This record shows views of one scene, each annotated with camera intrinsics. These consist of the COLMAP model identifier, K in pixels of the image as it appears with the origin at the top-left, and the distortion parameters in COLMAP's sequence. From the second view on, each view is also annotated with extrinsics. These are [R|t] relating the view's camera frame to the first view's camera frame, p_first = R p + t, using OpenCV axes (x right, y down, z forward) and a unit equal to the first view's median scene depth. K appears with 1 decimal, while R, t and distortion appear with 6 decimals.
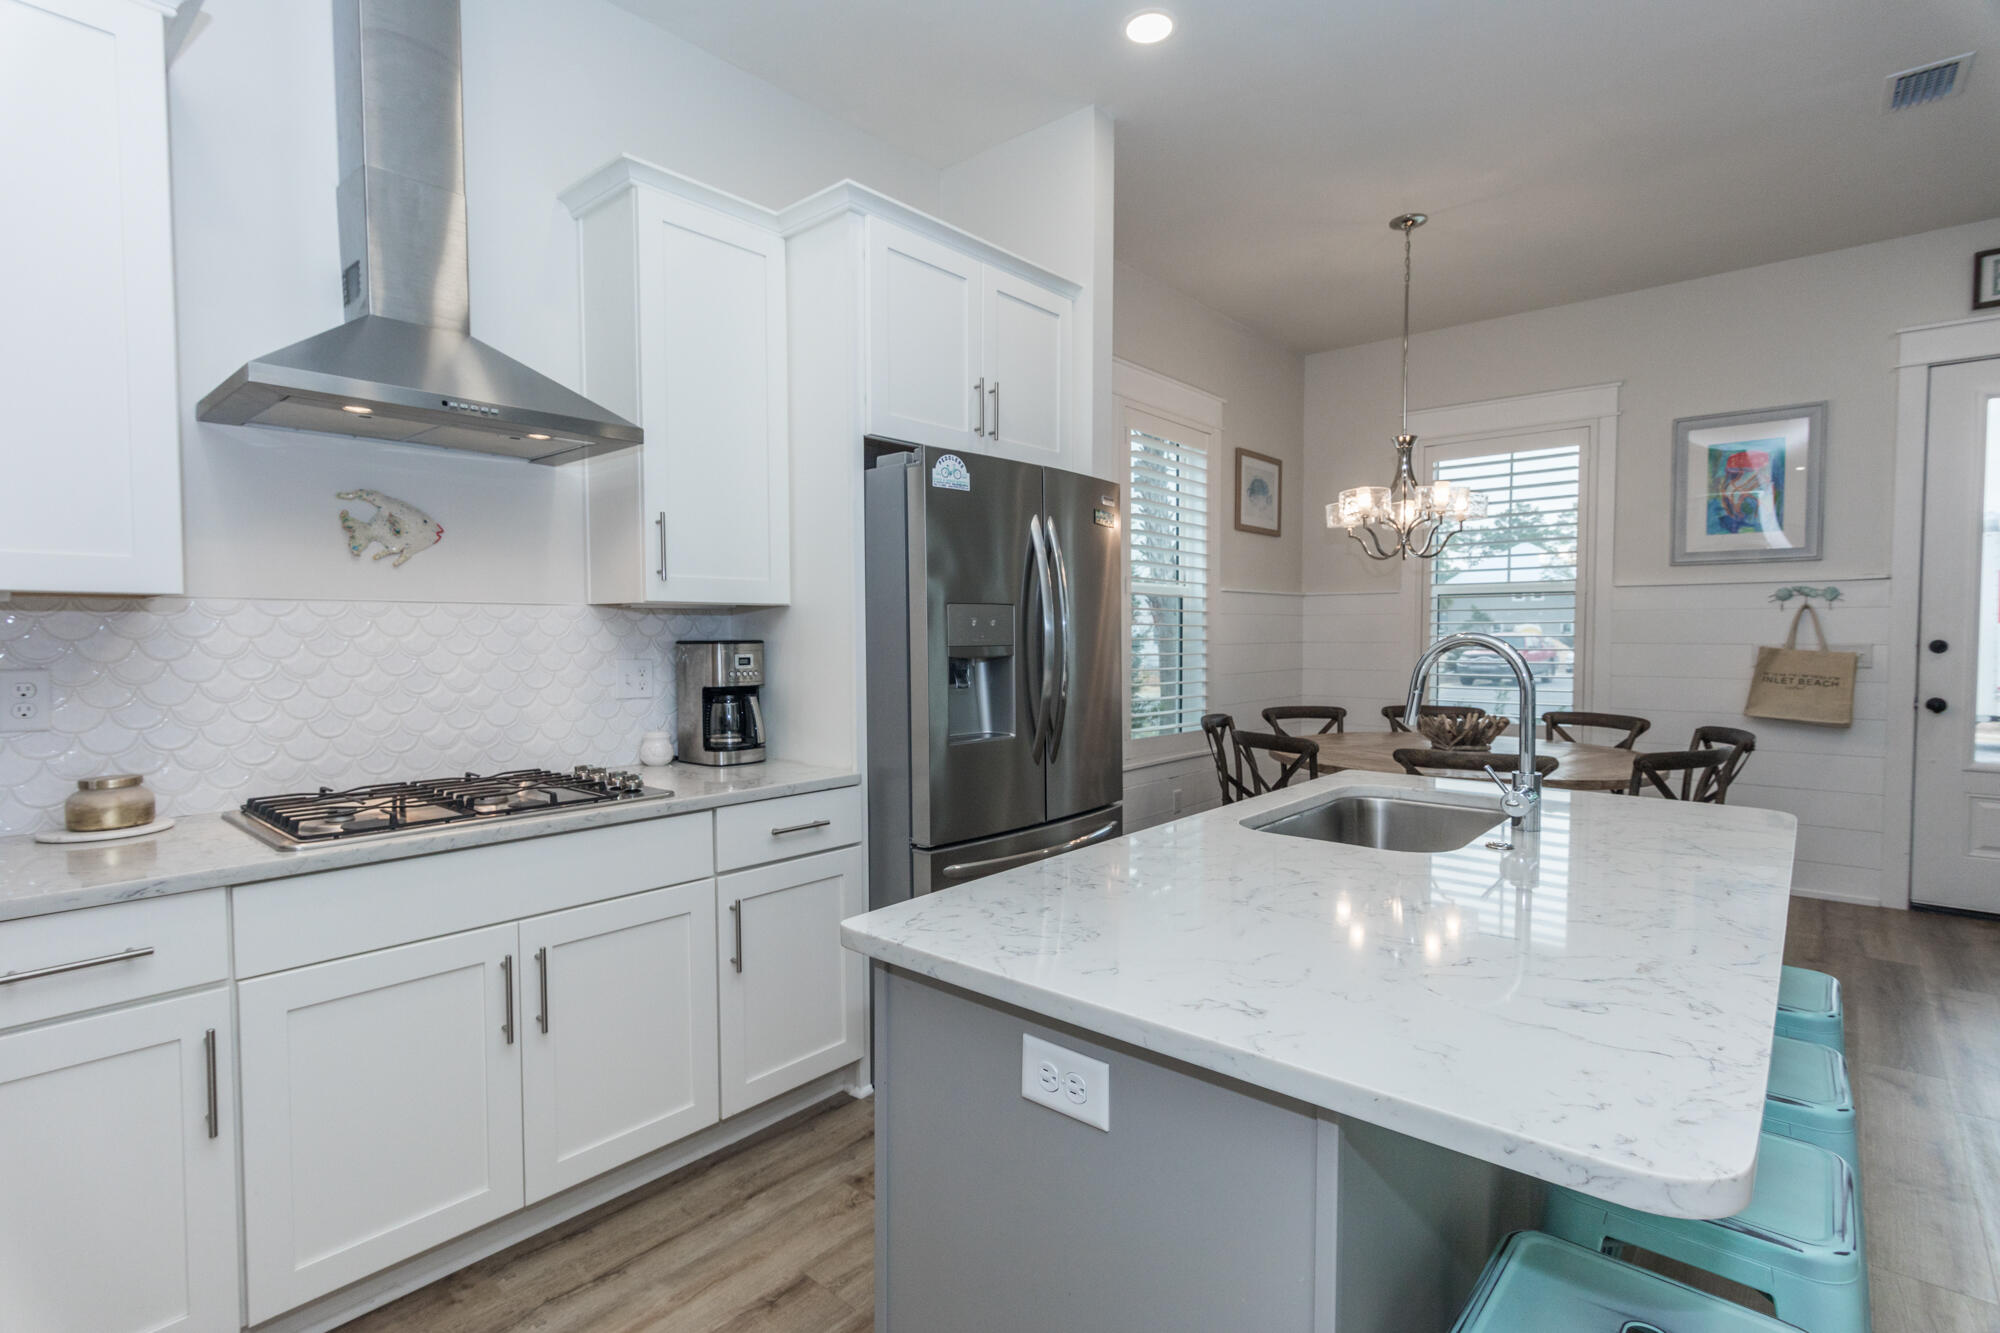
lens RADIAL K [[959.5, 0, 989.7], [0, 959.5, 670.0], [0, 0, 1]] dist [0.004285, -0.000606]
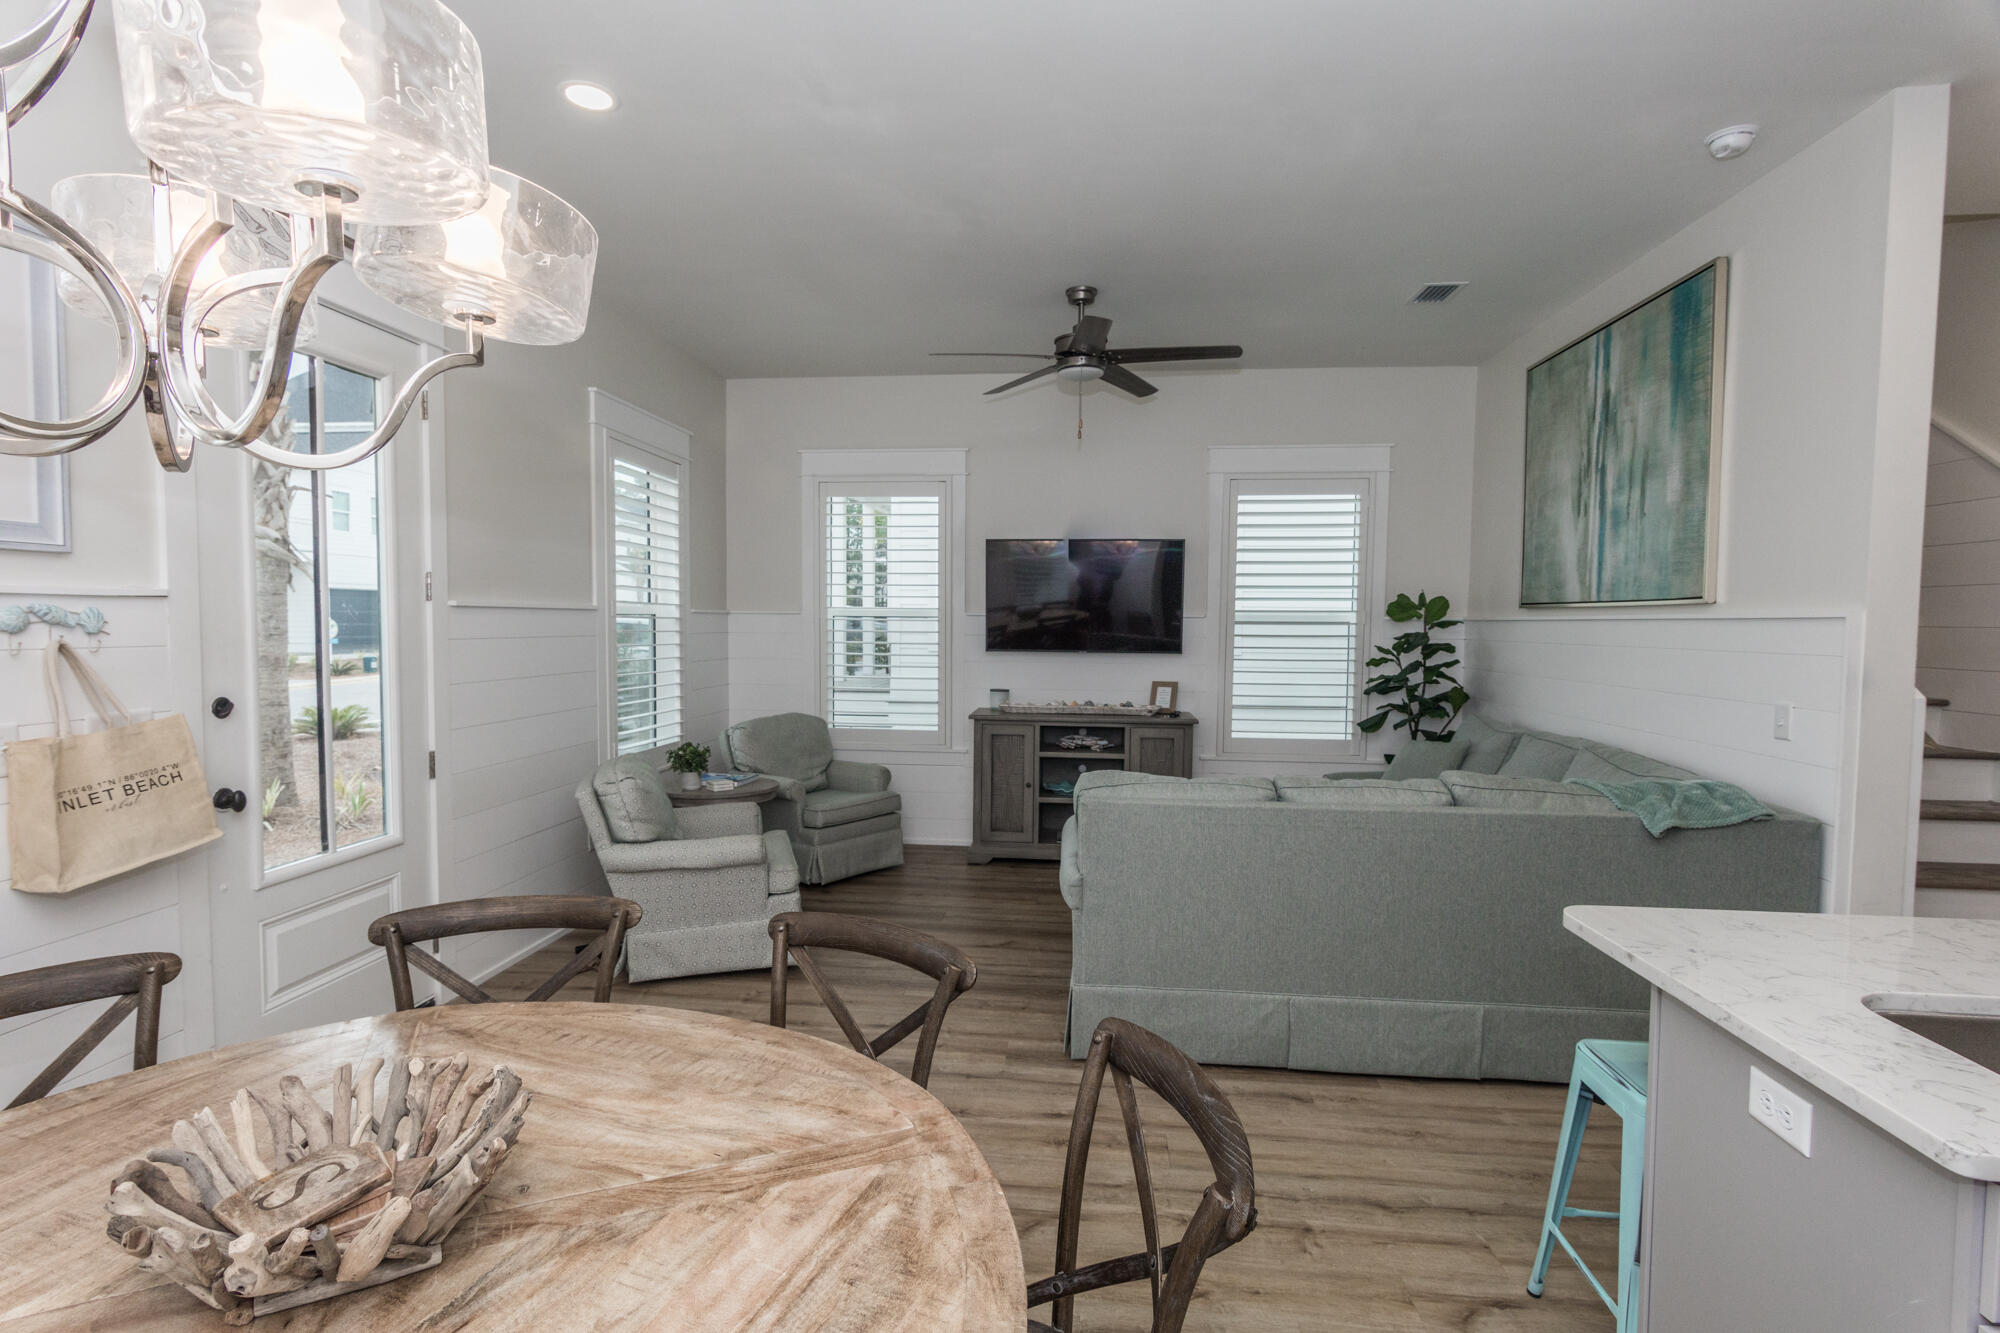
lens RADIAL K [[959.5, 0, 989.9], [0, 959.5, 675.2], [0, 0, 1]] dist [0.004285, -0.000606]
pose [[-0.574981, -0.049635, 0.816659, 0.259021], [0.024750, 0.996646, 0.078000, -0.119256], [-0.817792, 0.065060, -0.571825, 1.365214]]
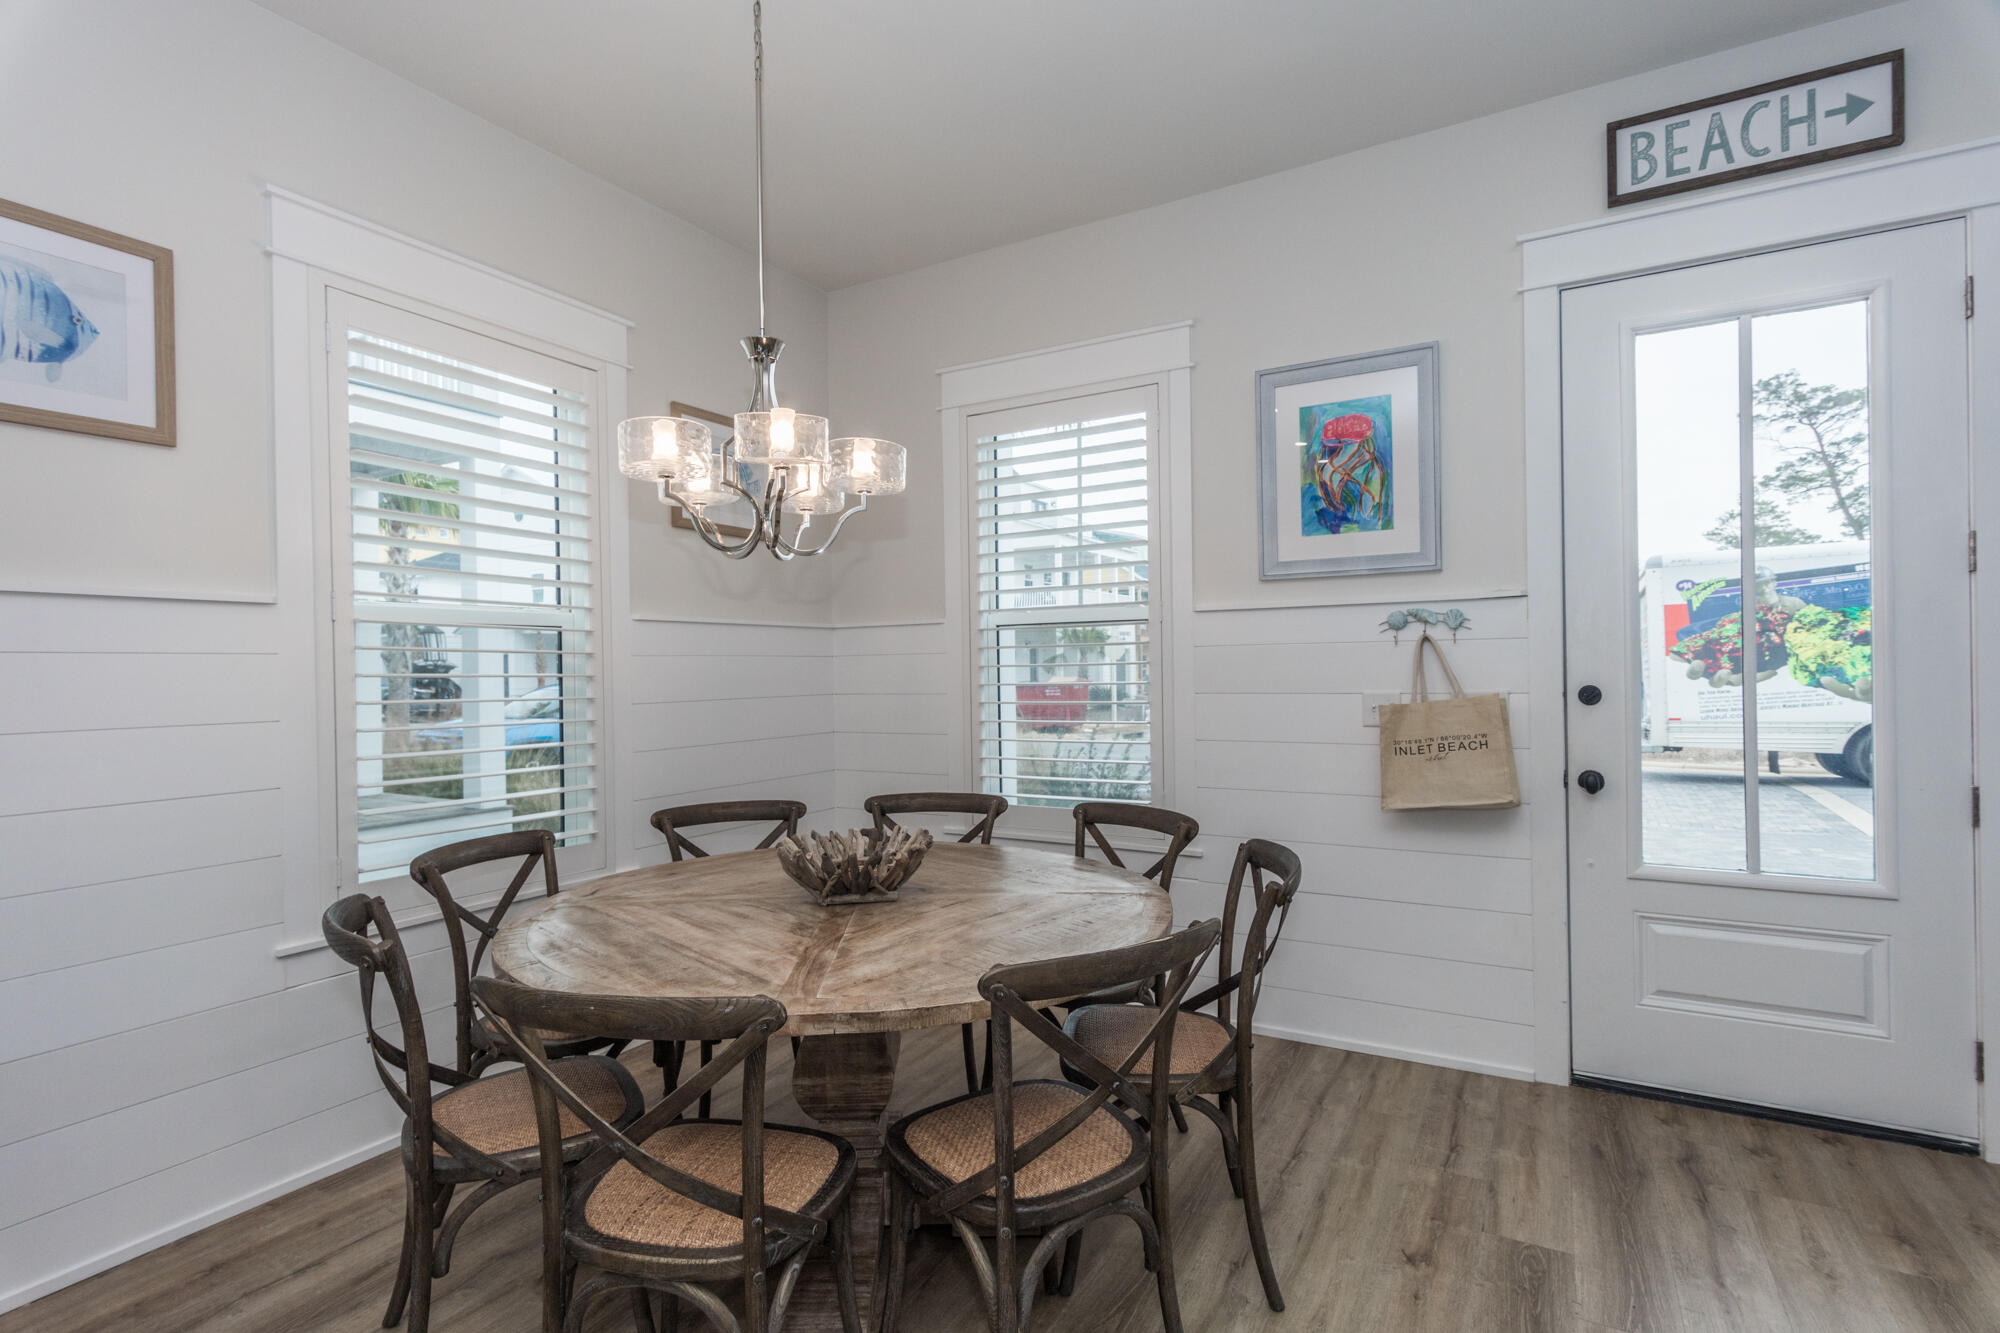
lens RADIAL K [[959.5, 0, 991.5], [0, 959.5, 669.6], [0, 0, 1]] dist [0.004285, -0.000606]
pose [[0.980689, -0.012308, 0.195187, 0.629416], [0.020410, 0.999009, -0.039555, -0.034882], [-0.194507, 0.042775, 0.979968, 0.596774]]
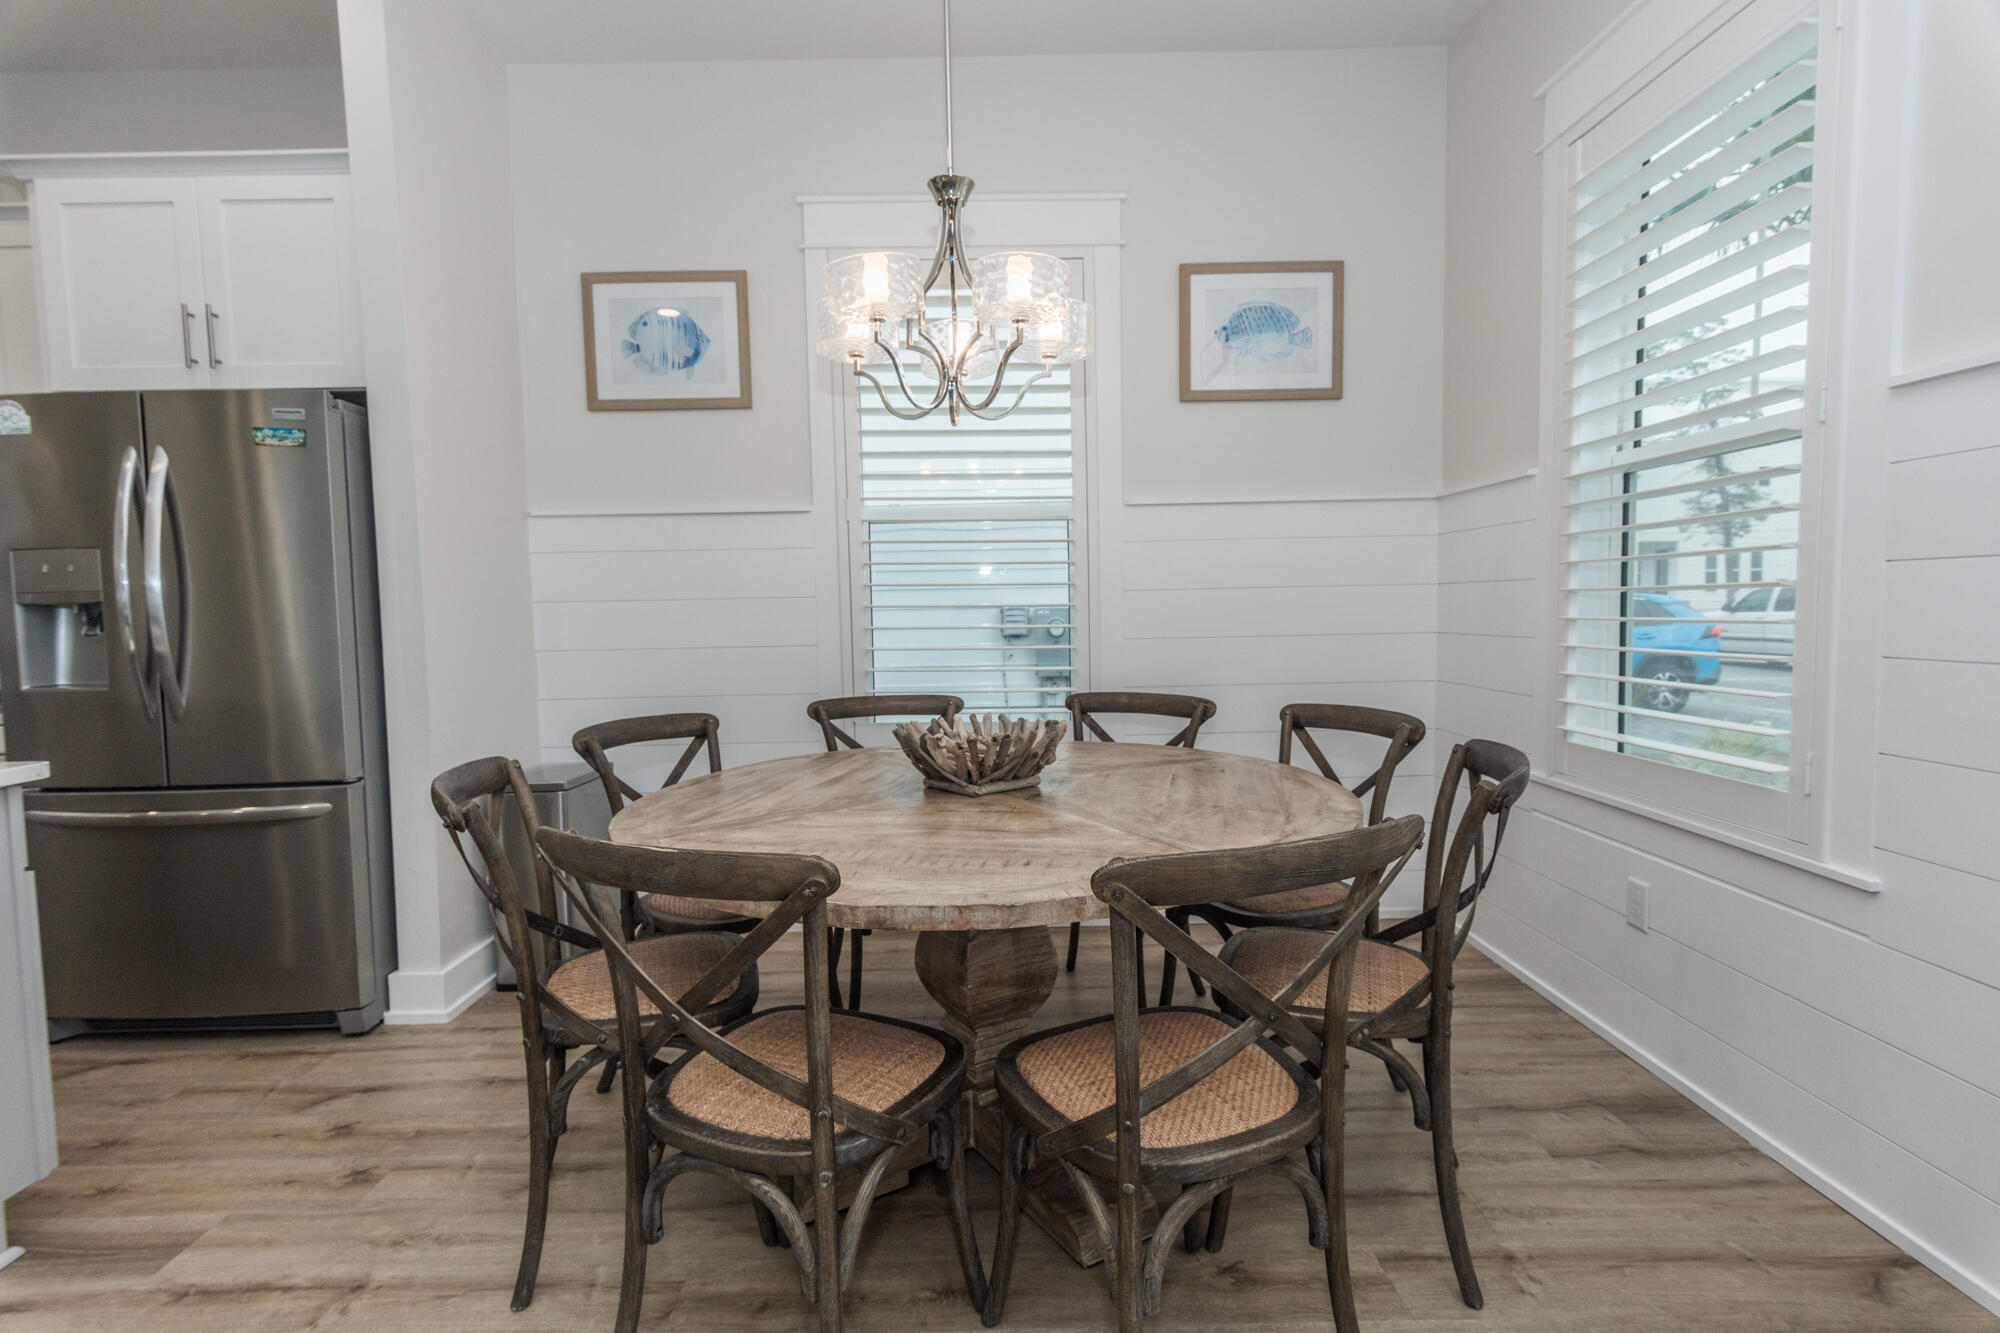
lens RADIAL K [[959.5, 0, 996.8], [0, 959.5, 674.1], [0, 0, 1]] dist [0.004285, -0.000606]
pose [[0.665713, 0.043874, -0.744917, 1.186243], [-0.013124, 0.998804, 0.047099, -0.001114], [0.746093, -0.021578, 0.665492, 0.927949]]
